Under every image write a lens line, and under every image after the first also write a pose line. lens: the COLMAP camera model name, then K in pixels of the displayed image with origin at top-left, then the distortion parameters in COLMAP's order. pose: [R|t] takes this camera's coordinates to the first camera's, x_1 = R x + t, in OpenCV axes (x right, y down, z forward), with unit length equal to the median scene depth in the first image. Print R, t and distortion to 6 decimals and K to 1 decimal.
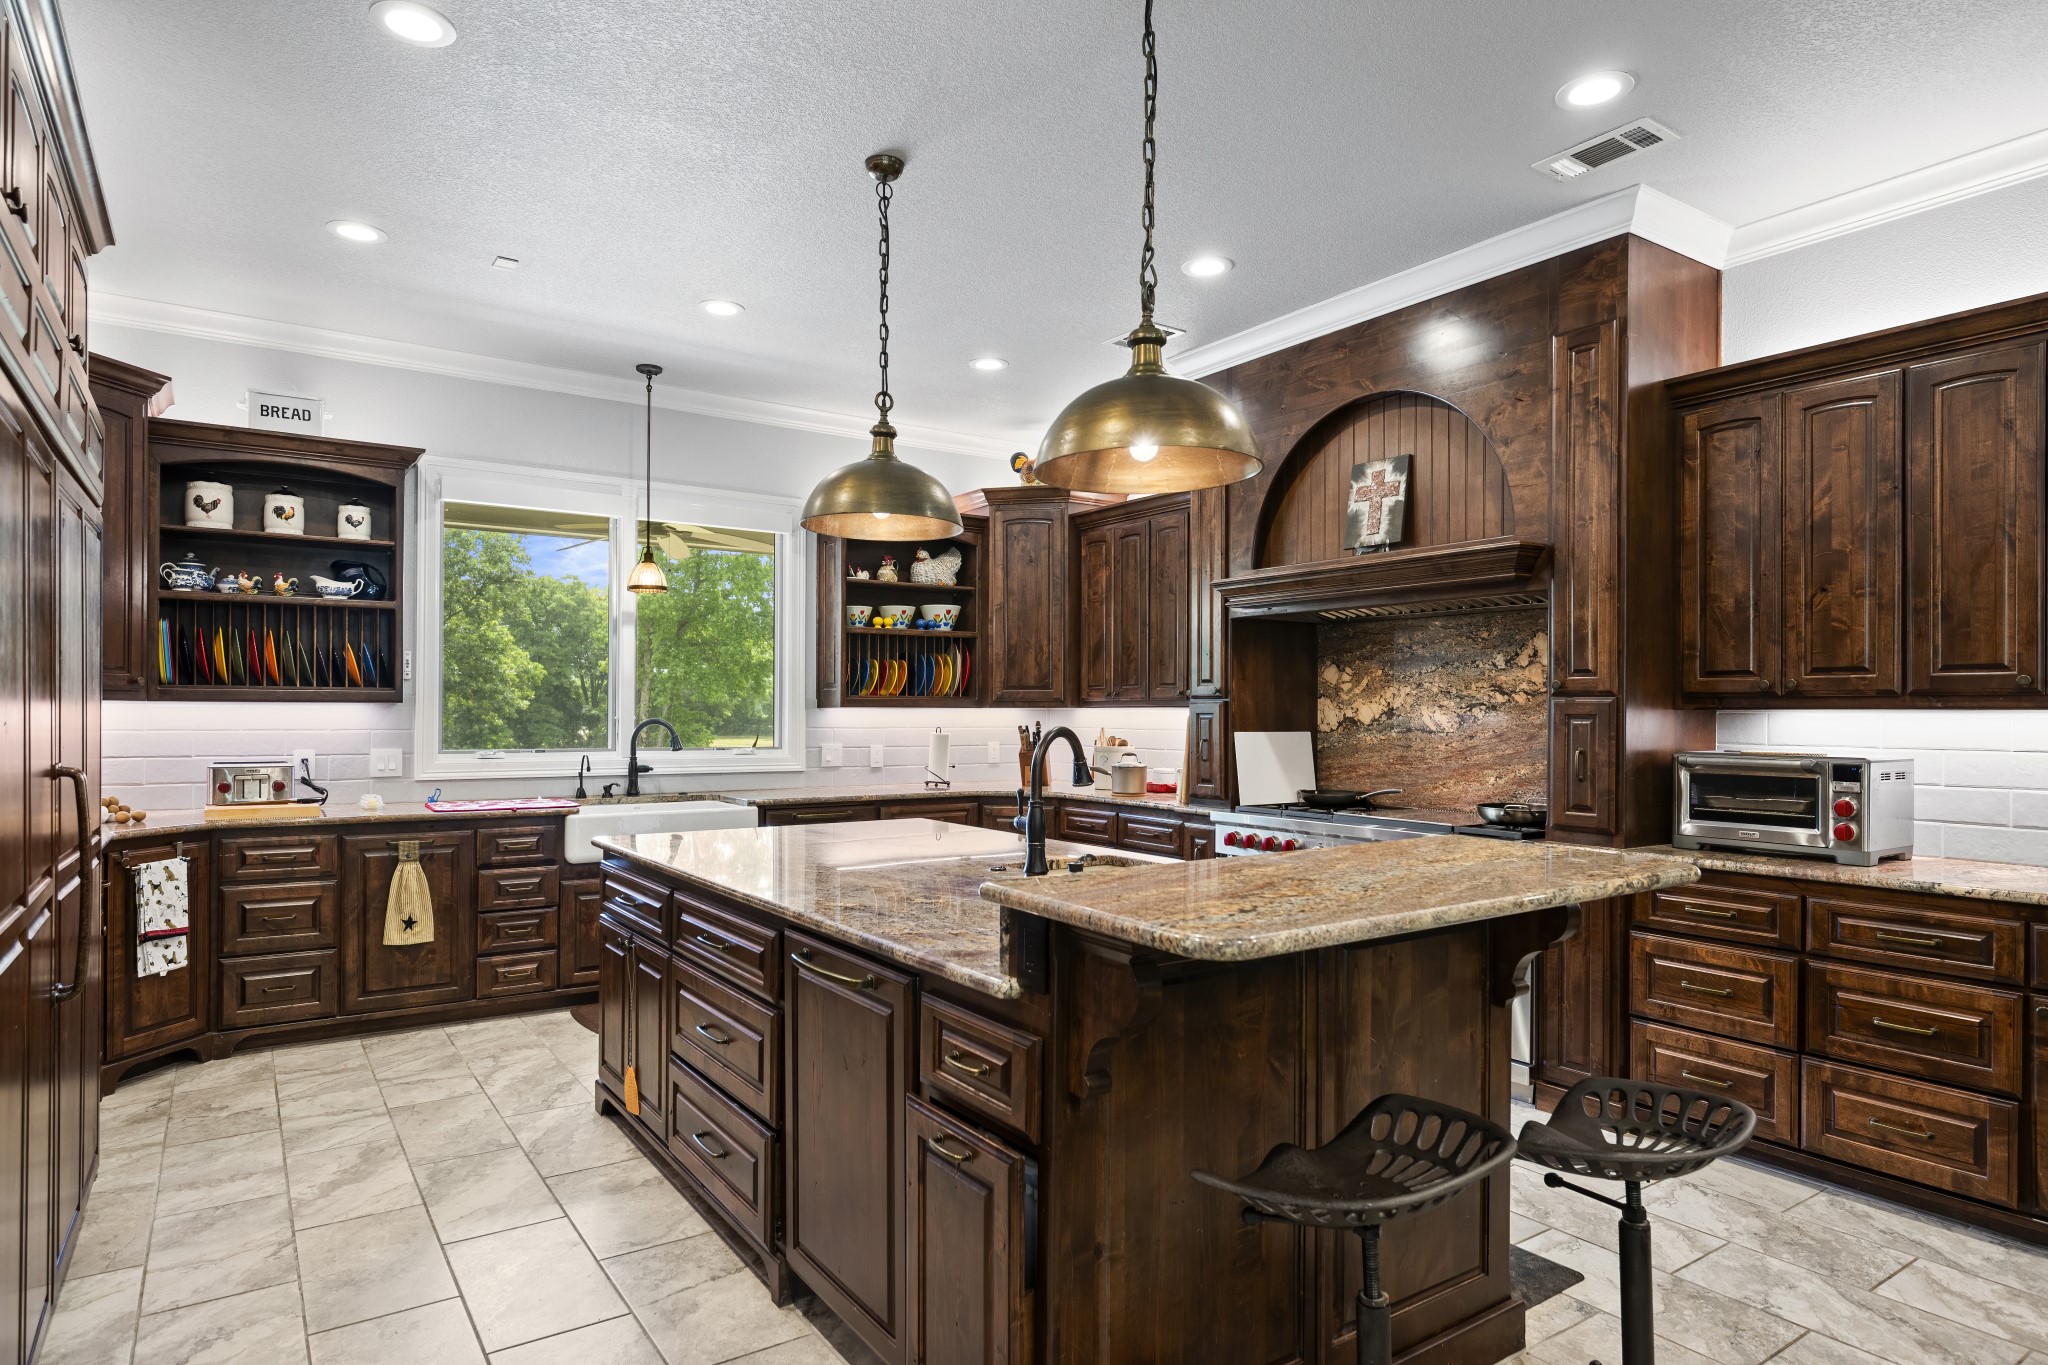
lens RADIAL K [[1145.3, 0, 1026.9], [0, 1145.3, 688.2], [0, 0, 1]] dist [-0.000387, -0.000704]
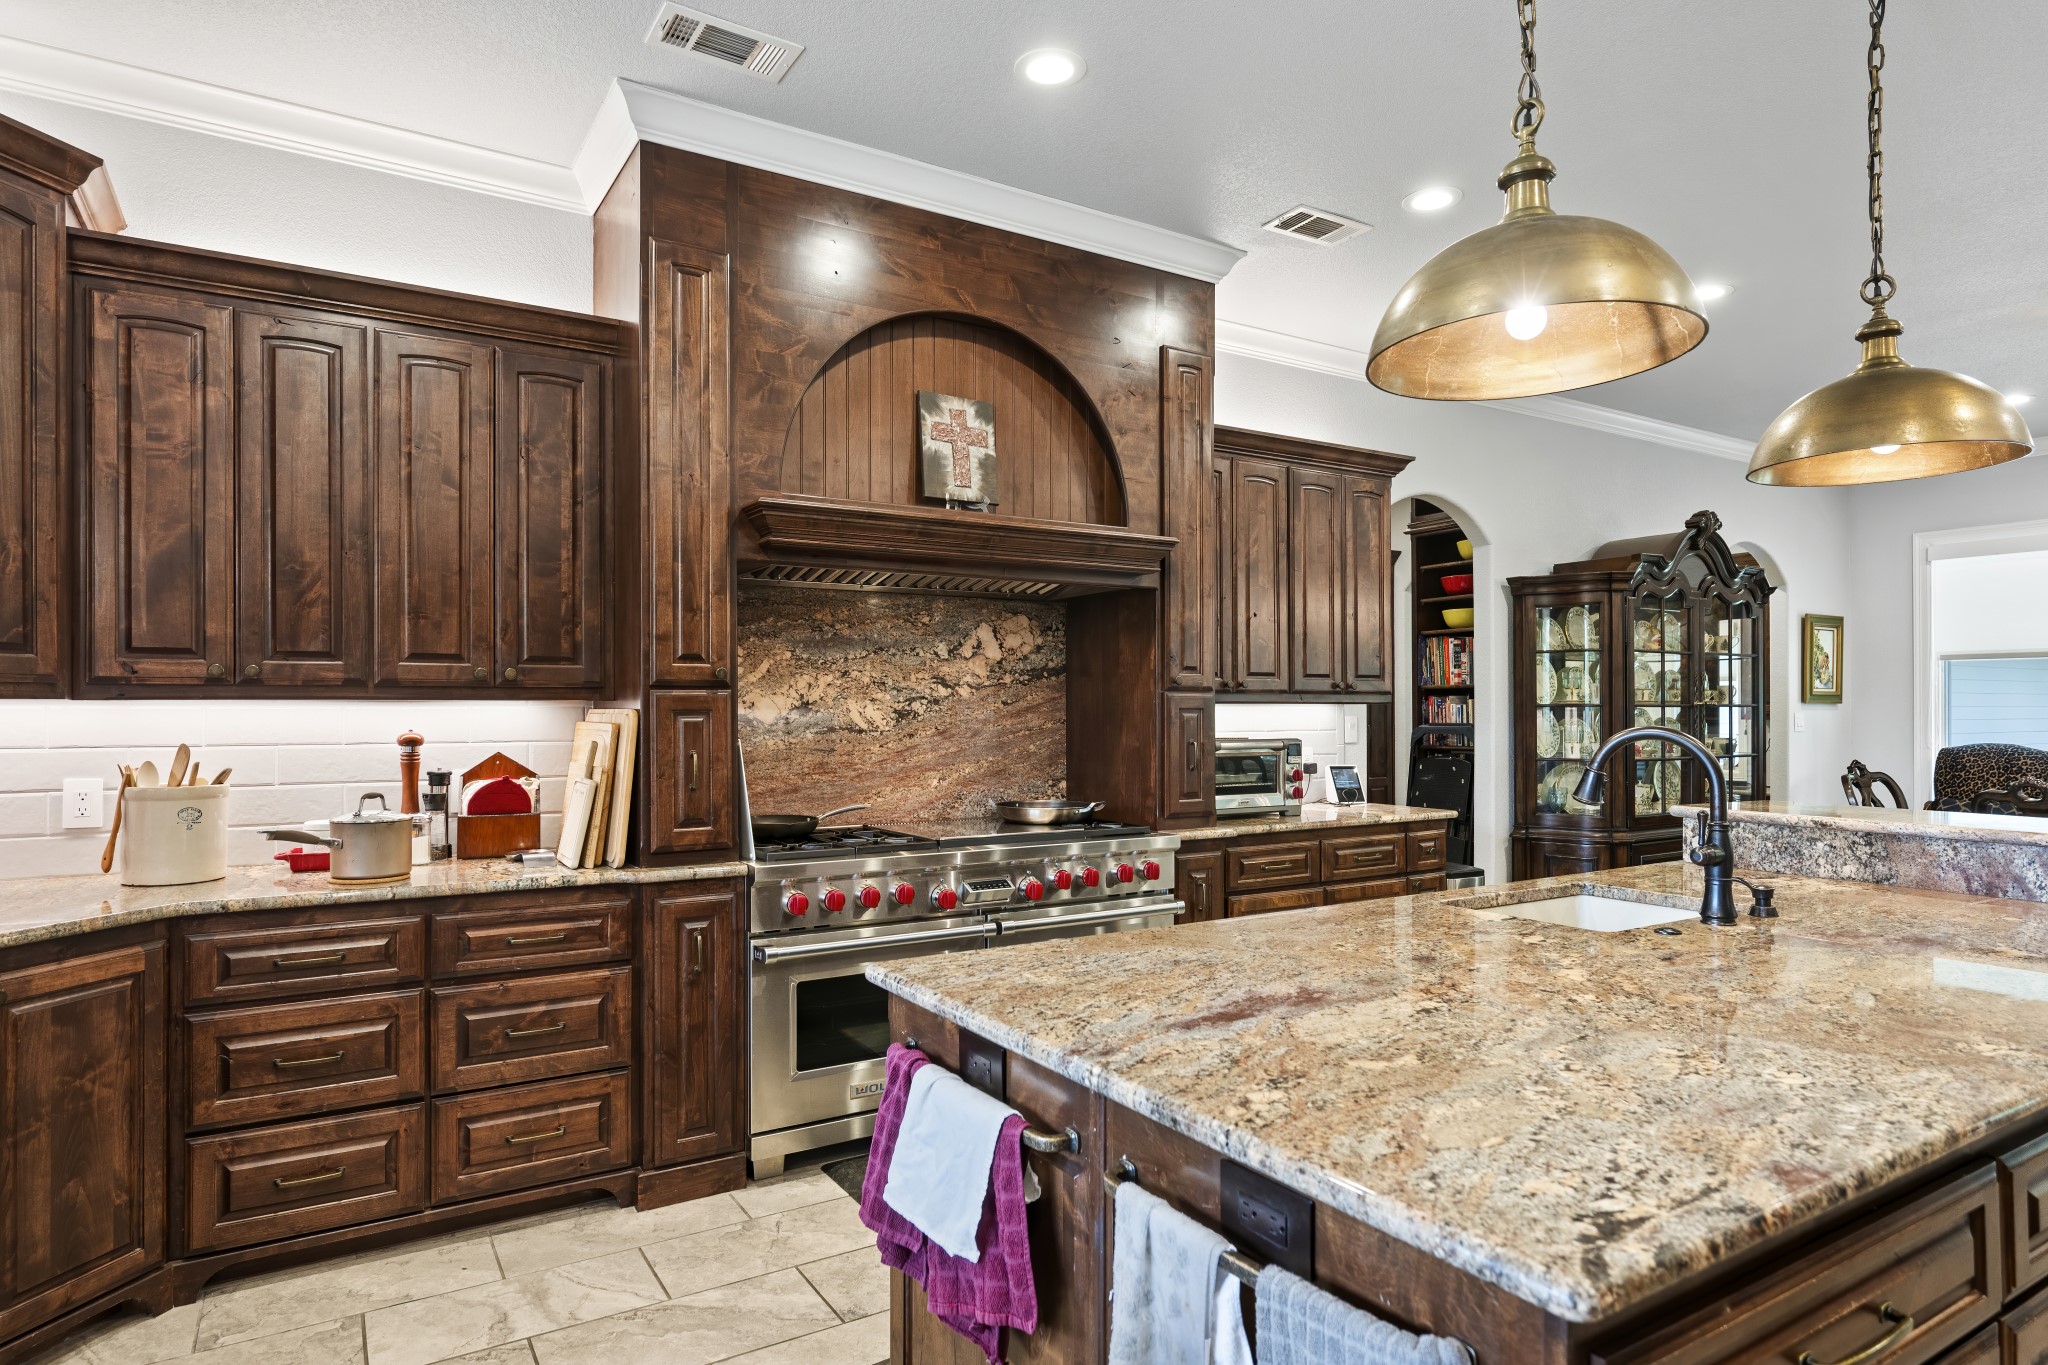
lens RADIAL K [[1145.3, 0, 1023.3], [0, 1145.3, 692.2], [0, 0, 1]] dist [-0.000387, -0.000704]
pose [[0.051134, 0.007186, 0.998666, -0.489542], [-0.019982, 0.999781, -0.006170, 0.013859], [-0.998492, -0.019640, 0.051266, 0.892750]]
